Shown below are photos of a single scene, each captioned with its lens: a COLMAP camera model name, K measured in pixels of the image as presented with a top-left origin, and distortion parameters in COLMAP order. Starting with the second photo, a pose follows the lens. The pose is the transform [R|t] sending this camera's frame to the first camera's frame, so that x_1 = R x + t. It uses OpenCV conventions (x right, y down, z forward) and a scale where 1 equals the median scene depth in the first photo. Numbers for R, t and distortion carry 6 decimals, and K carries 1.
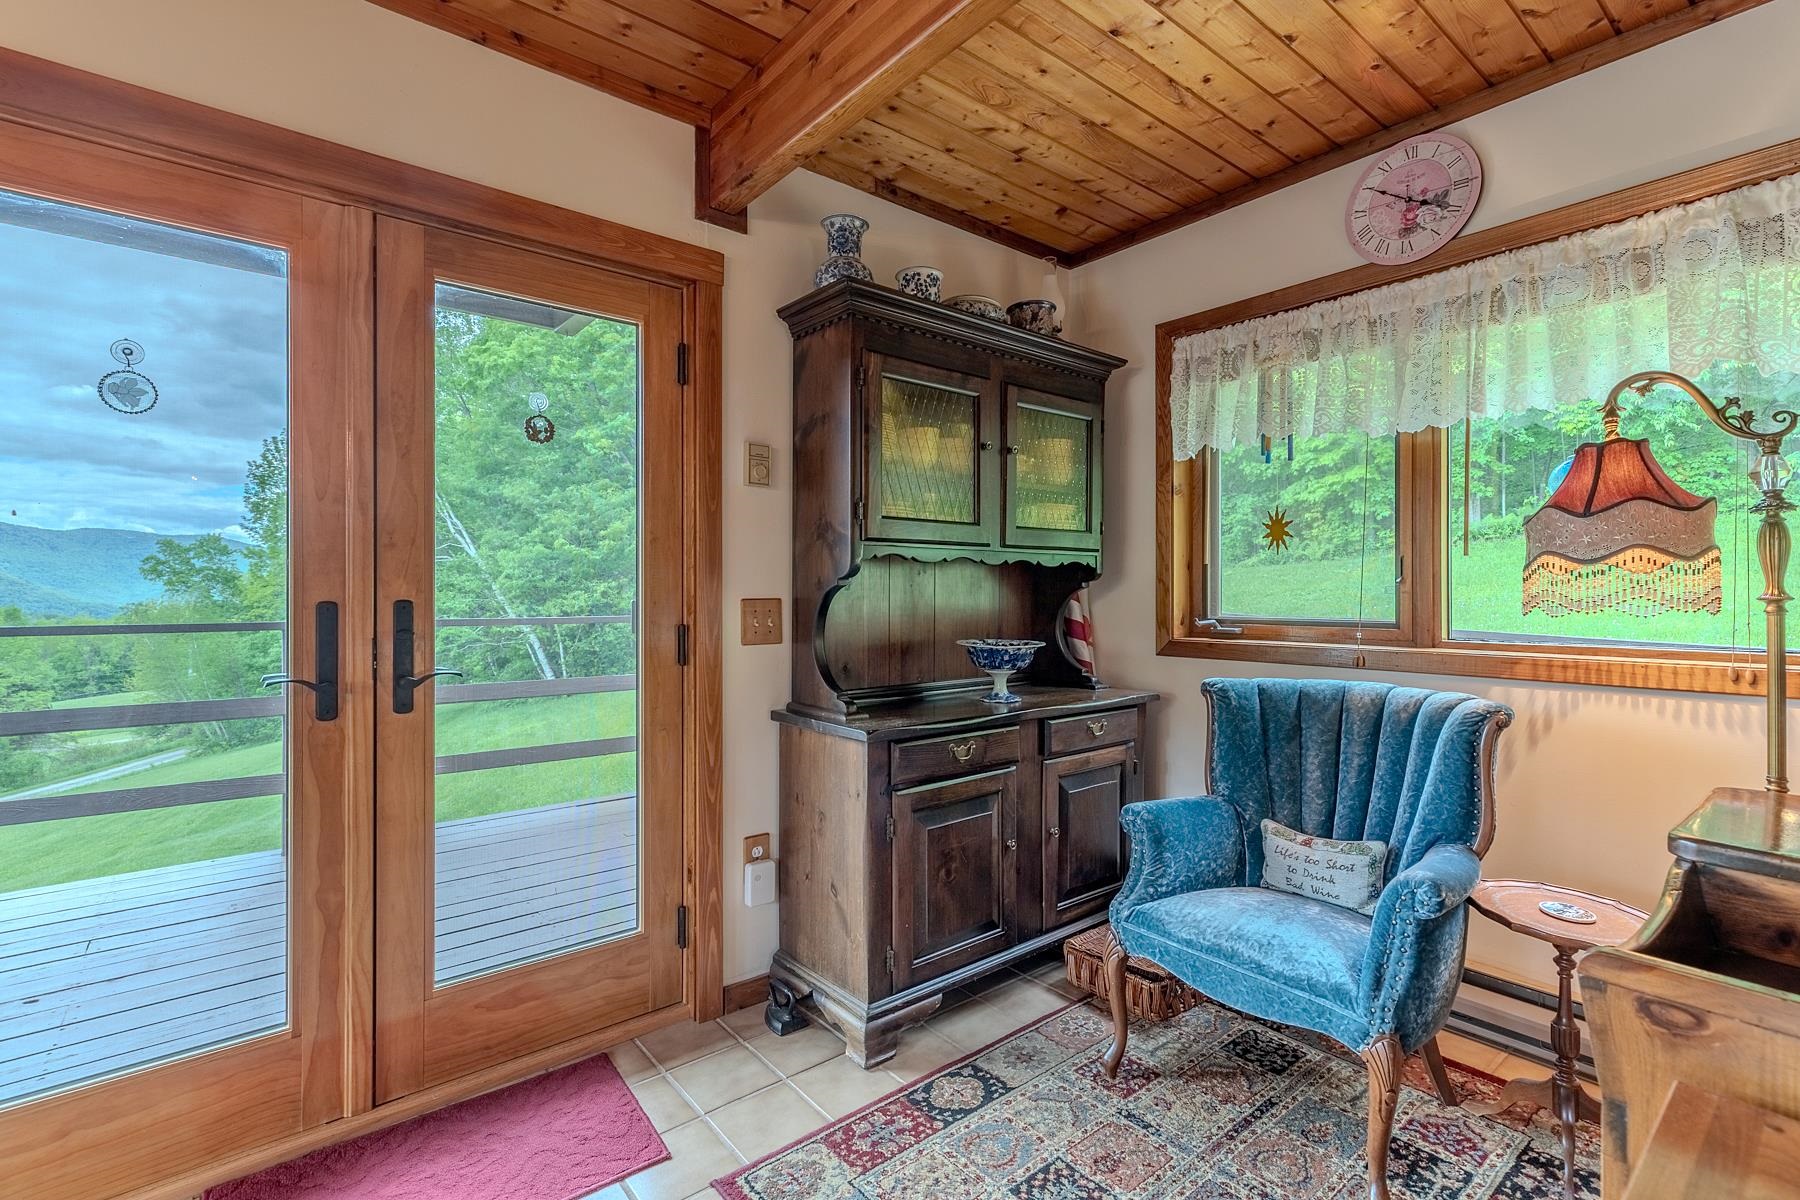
lens RADIAL K [[818.4, 0, 896.8], [0, 818.4, 588.4], [0, 0, 1]] dist [0.009536, -0.000415]
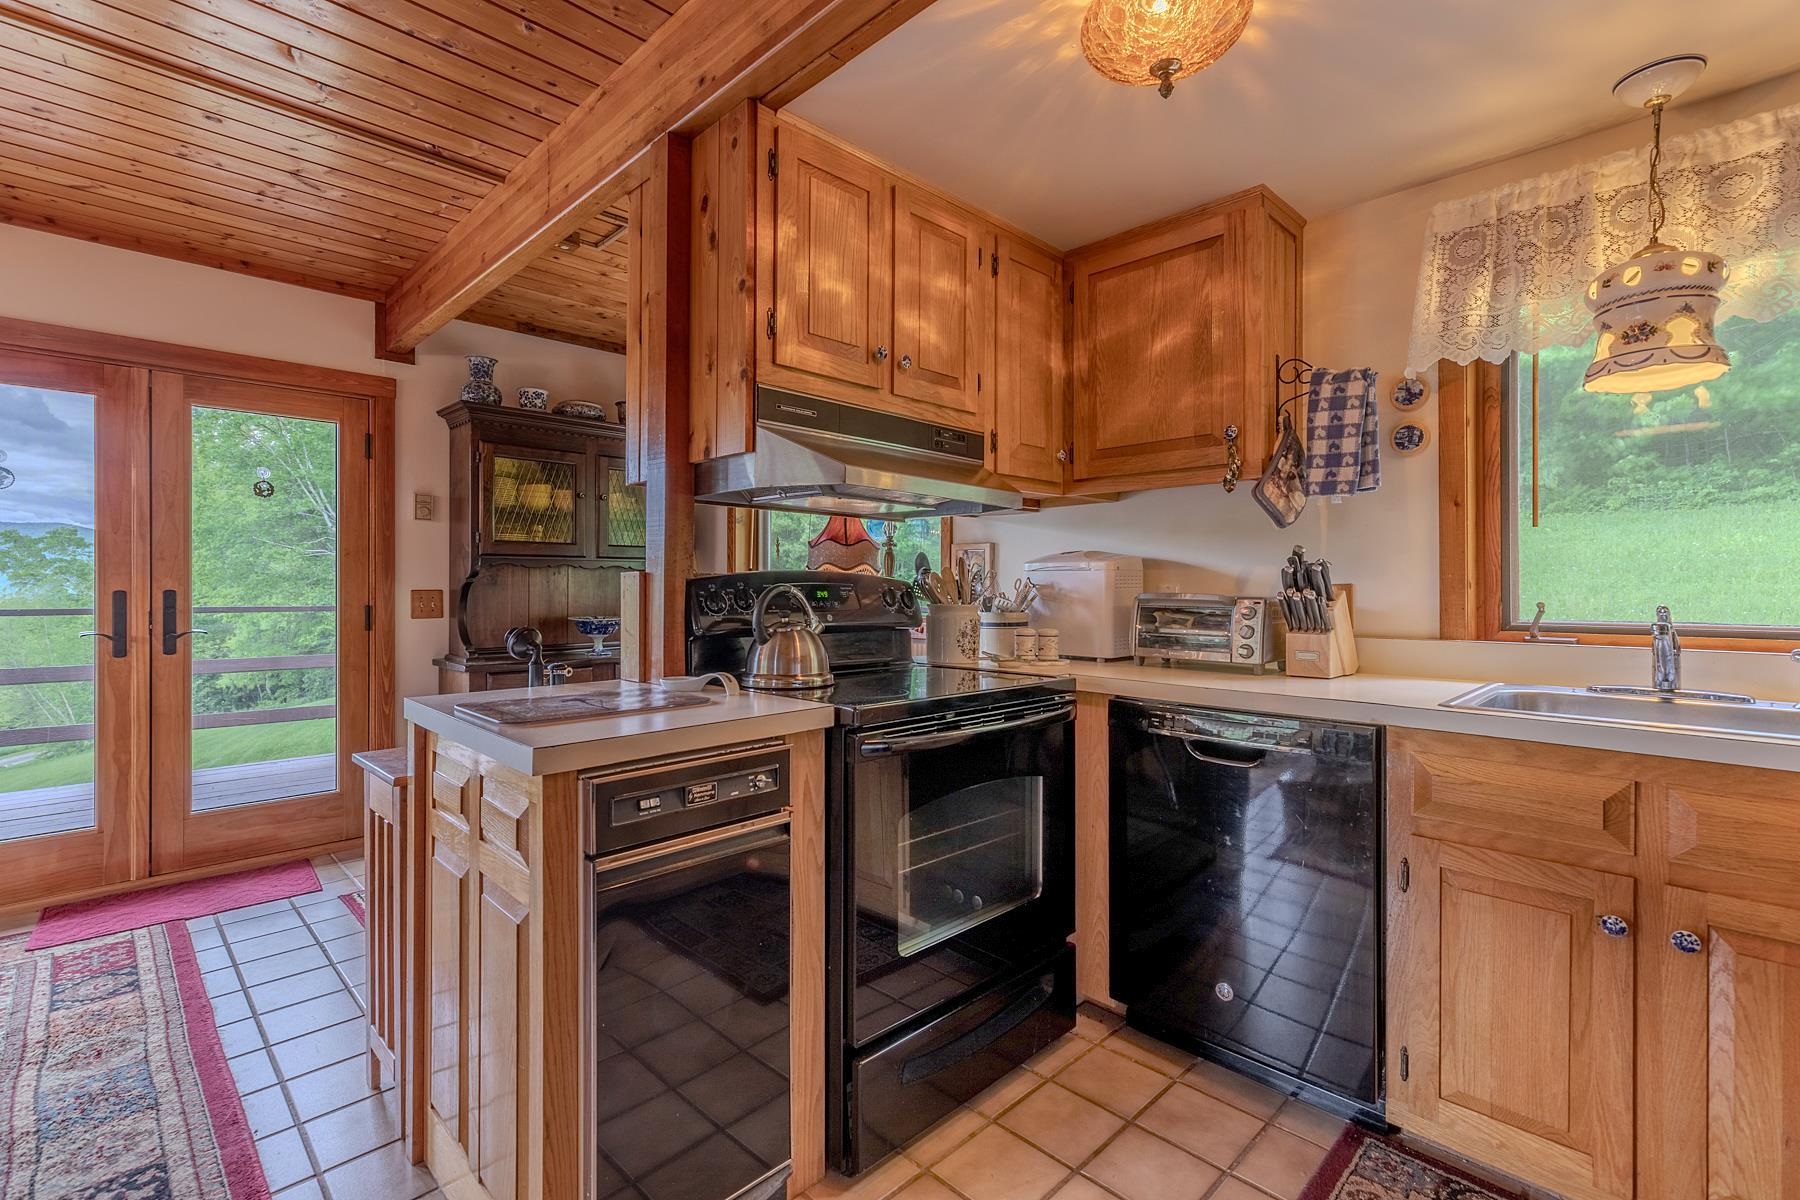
lens RADIAL K [[818.4, 0, 904.9], [0, 818.4, 586.4], [0, 0, 1]] dist [0.009536, -0.000415]
pose [[0.995090, 0.001160, 0.098963, 0.641540], [-0.001461, 0.999995, 0.002974, -0.000676], [-0.098959, -0.003104, 0.995087, -0.737808]]
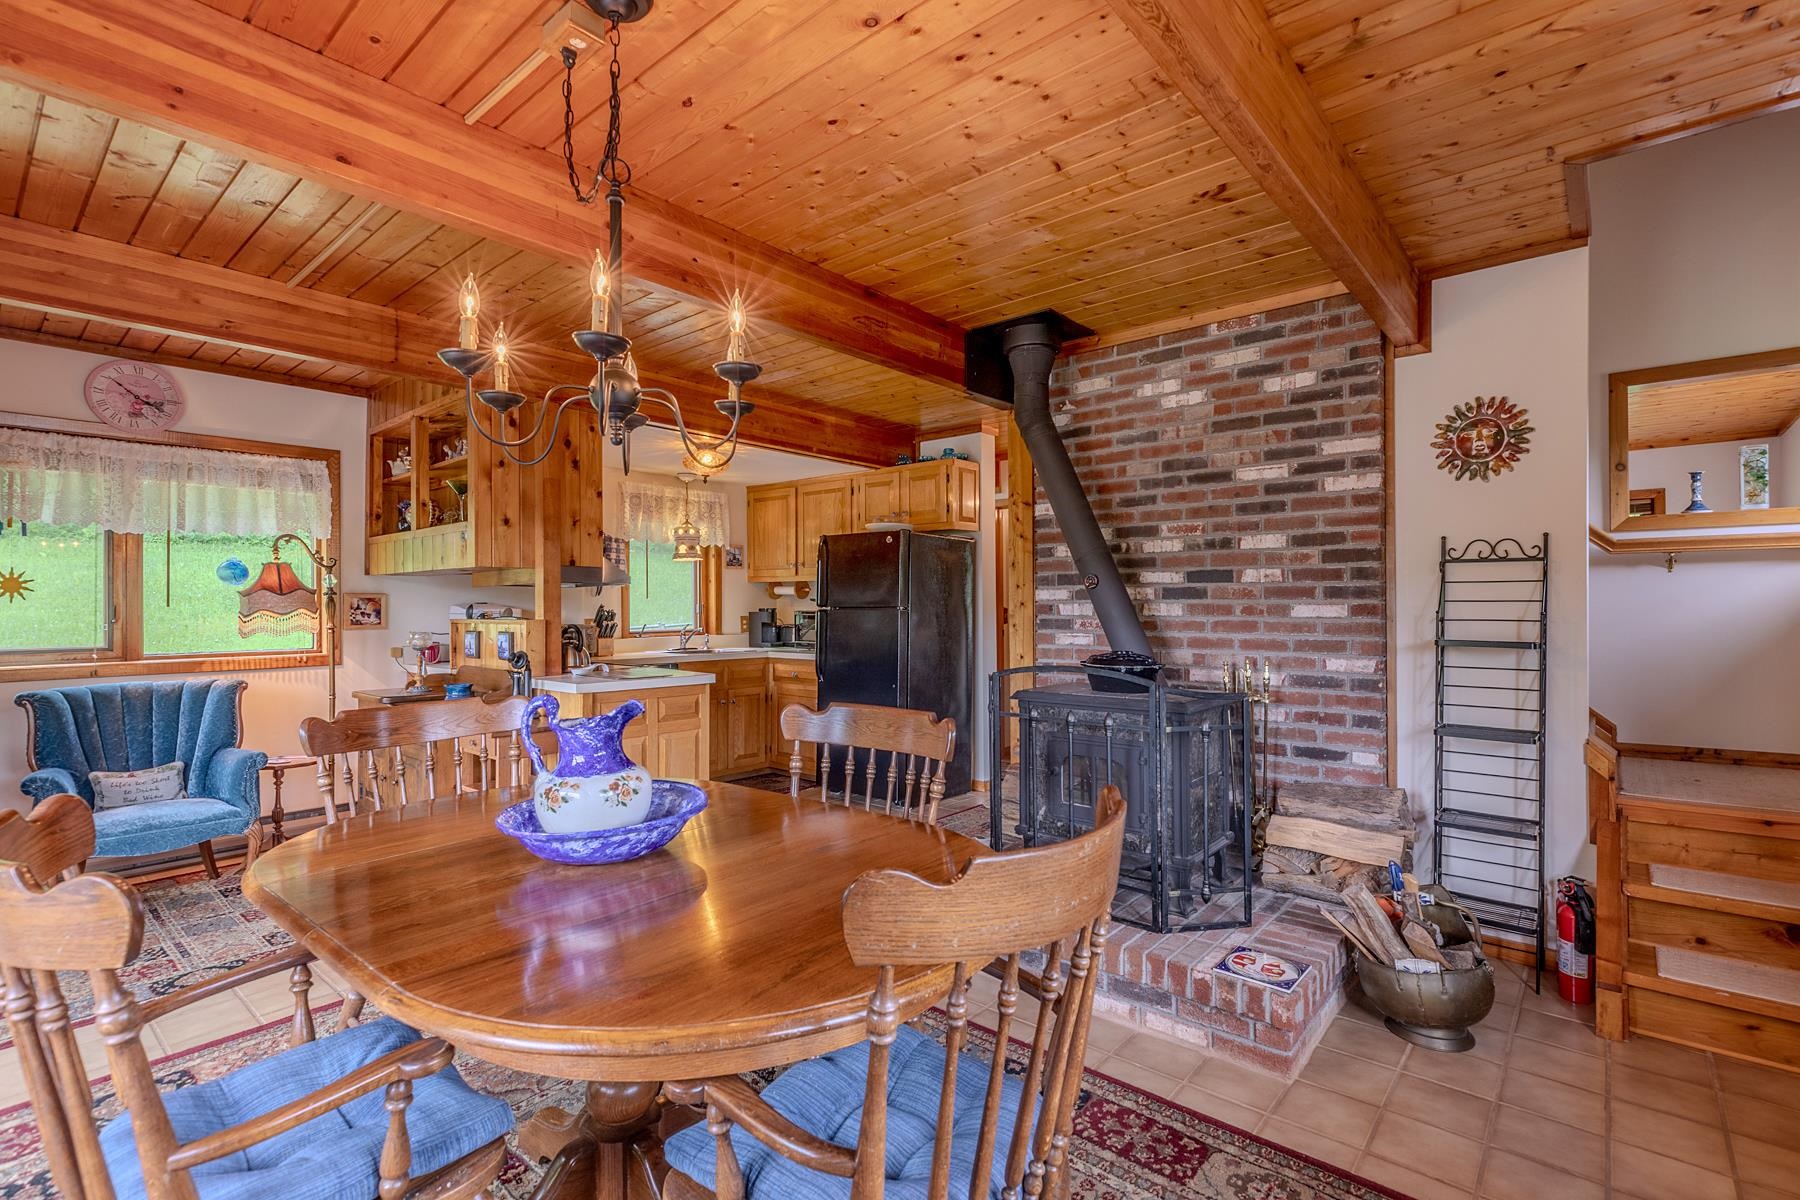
lens RADIAL K [[818.4, 0, 913.0], [0, 818.4, 597.4], [0, 0, 1]] dist [0.009536, -0.000415]
pose [[-0.182660, 0.009929, 0.983126, -1.398115], [0.002207, 0.999951, -0.009689, -0.040864], [-0.983174, 0.000400, -0.182673, -0.274200]]
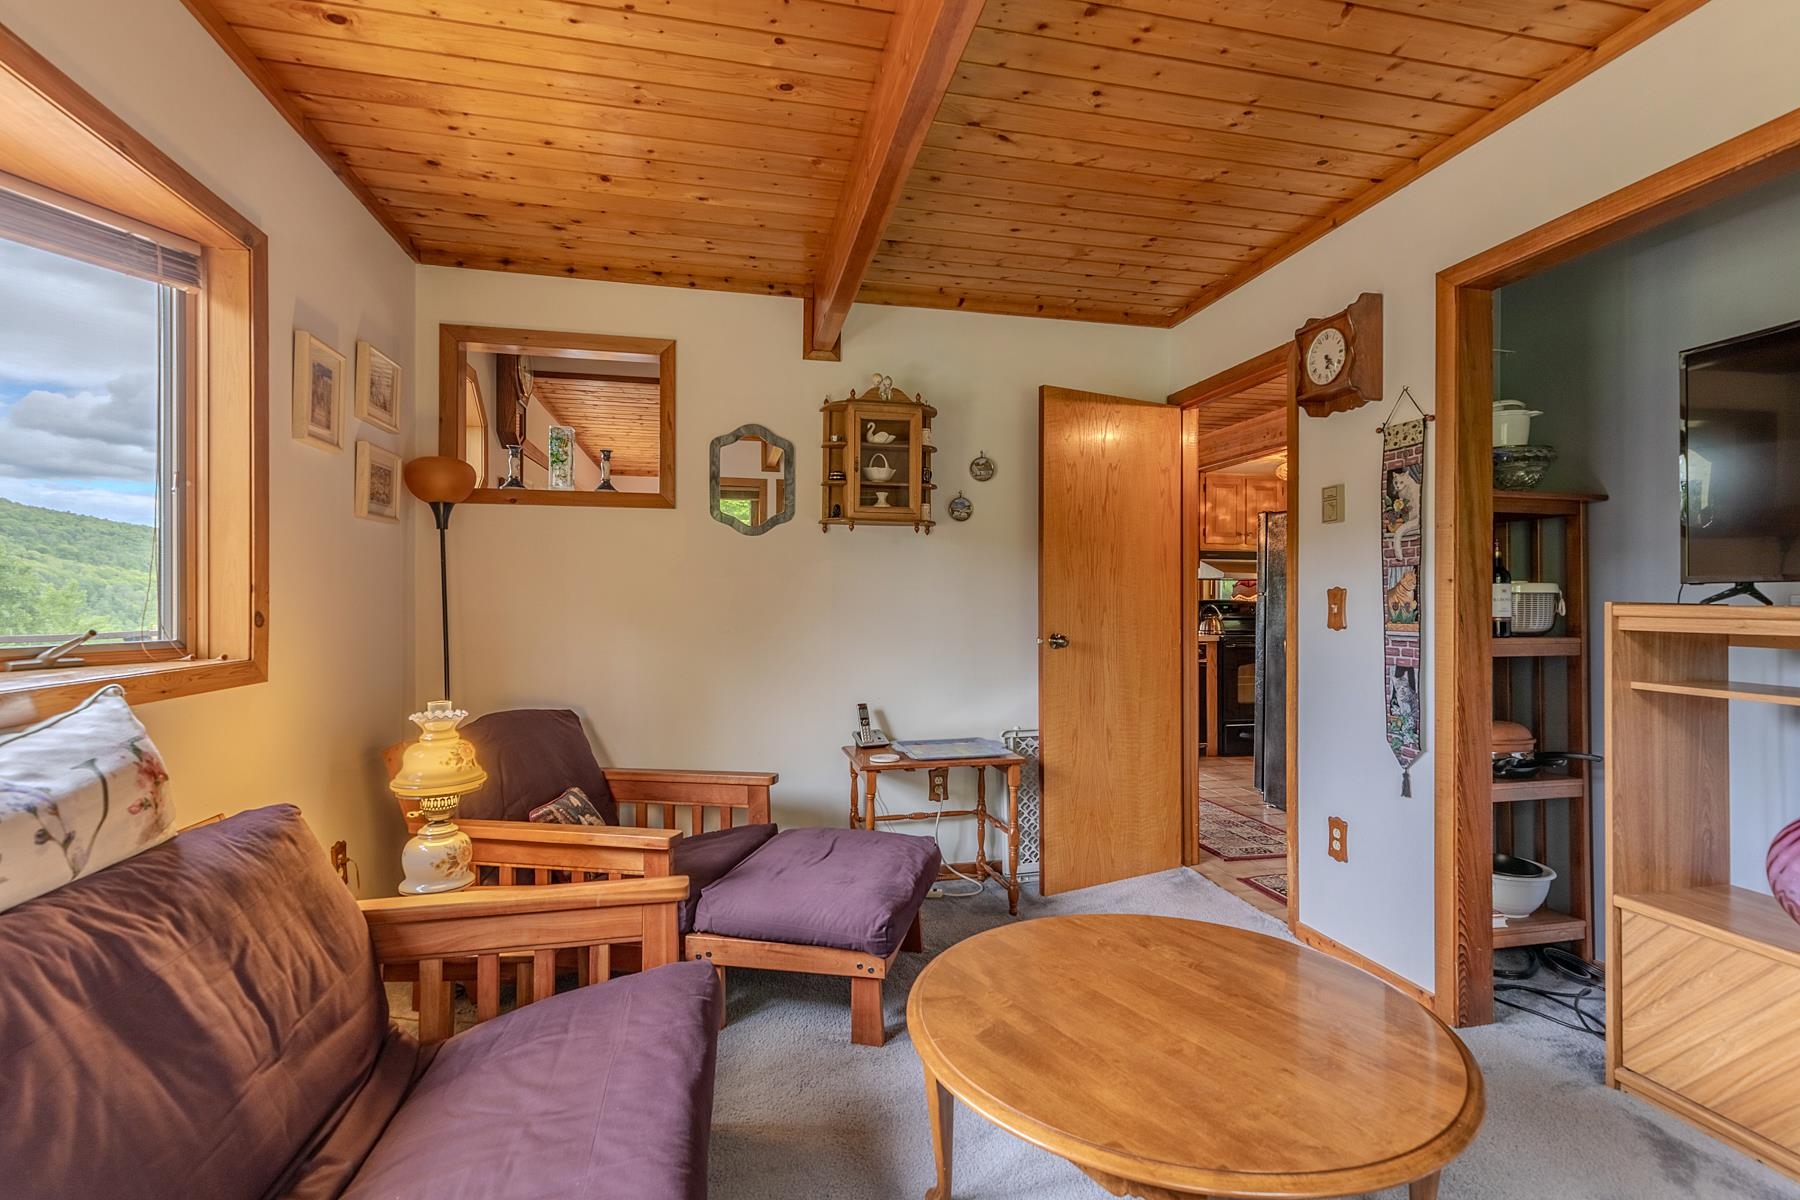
lens RADIAL K [[818.4, 0, 903.8], [0, 818.4, 603.1], [0, 0, 1]] dist [0.009536, -0.000415]
pose [[0.888527, -0.003397, -0.458812, 0.984174], [0.000017, 0.999973, -0.007370, 0.016233], [0.458825, 0.006540, 0.888503, -3.042871]]
